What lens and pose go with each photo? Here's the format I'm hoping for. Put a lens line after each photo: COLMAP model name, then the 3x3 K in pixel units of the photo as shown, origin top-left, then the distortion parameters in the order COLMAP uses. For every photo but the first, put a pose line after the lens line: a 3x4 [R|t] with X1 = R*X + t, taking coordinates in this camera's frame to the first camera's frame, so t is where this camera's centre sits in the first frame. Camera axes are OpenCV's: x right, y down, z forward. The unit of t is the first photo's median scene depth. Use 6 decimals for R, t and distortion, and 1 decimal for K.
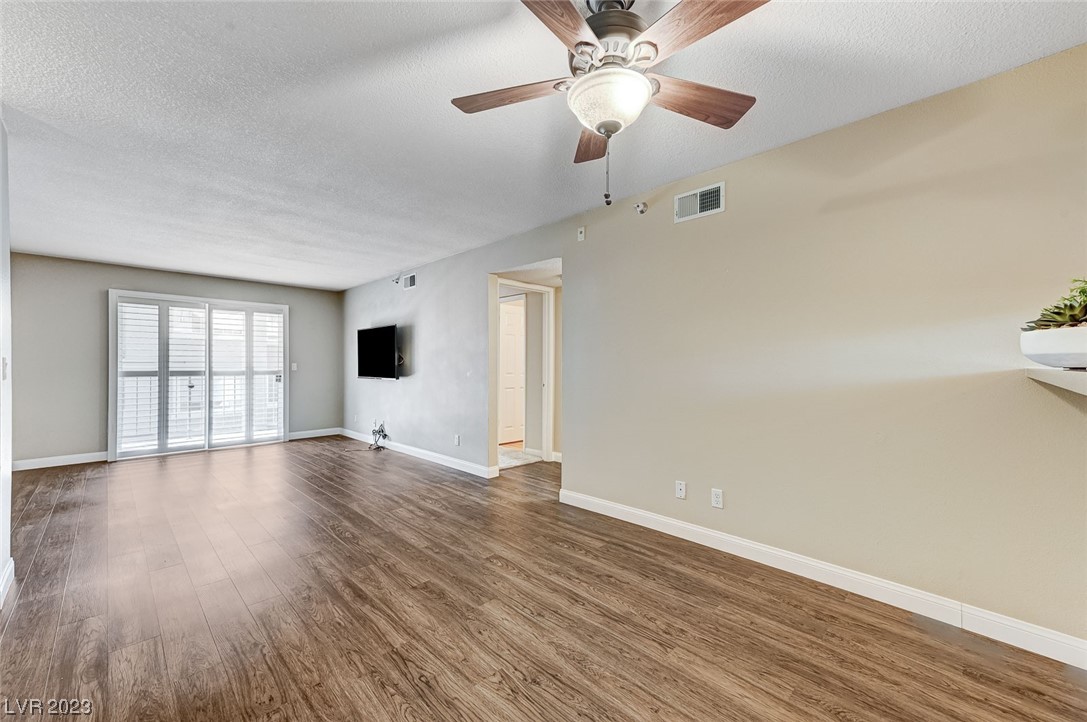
lens RADIAL K [[430.2, 0, 550.4], [0, 430.2, 364.2], [0, 0, 1]] dist [0.026063, 0.000077]
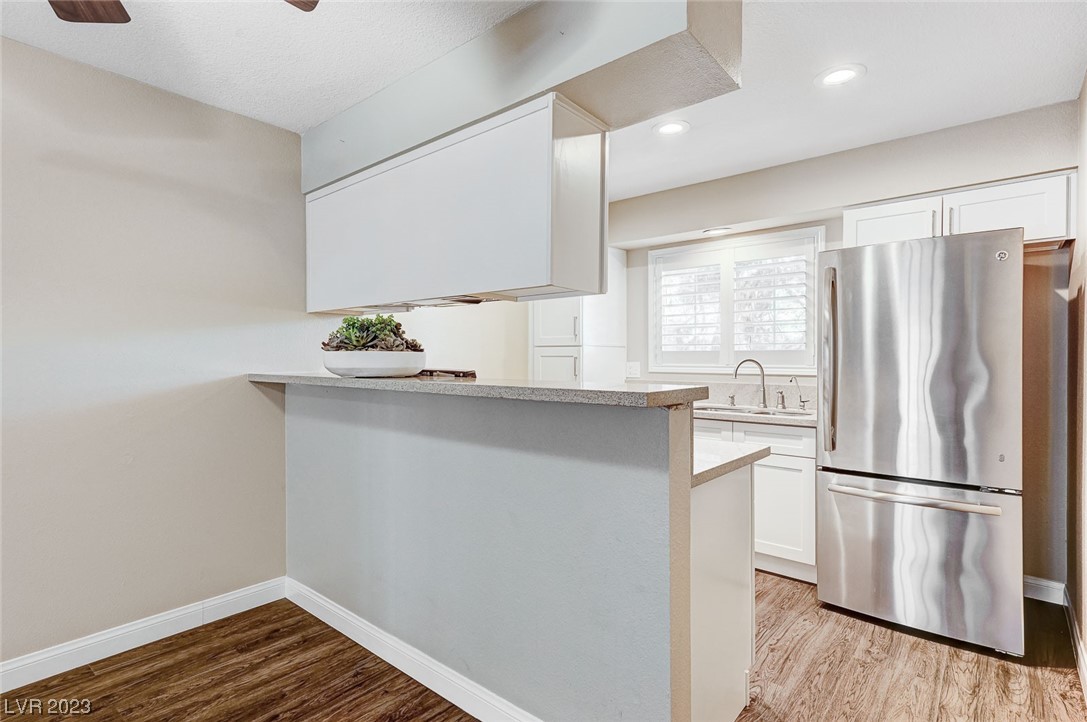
lens RADIAL K [[528.7, 0, 543.5], [0, 528.7, 361.0], [0, 0, 1]] dist [0.018744, 0.000266]
pose [[-0.081681, -0.006443, 0.996638, -0.244740], [-0.002394, 0.999977, 0.006268, -0.022258], [-0.996656, -0.001874, -0.081694, 0.191445]]
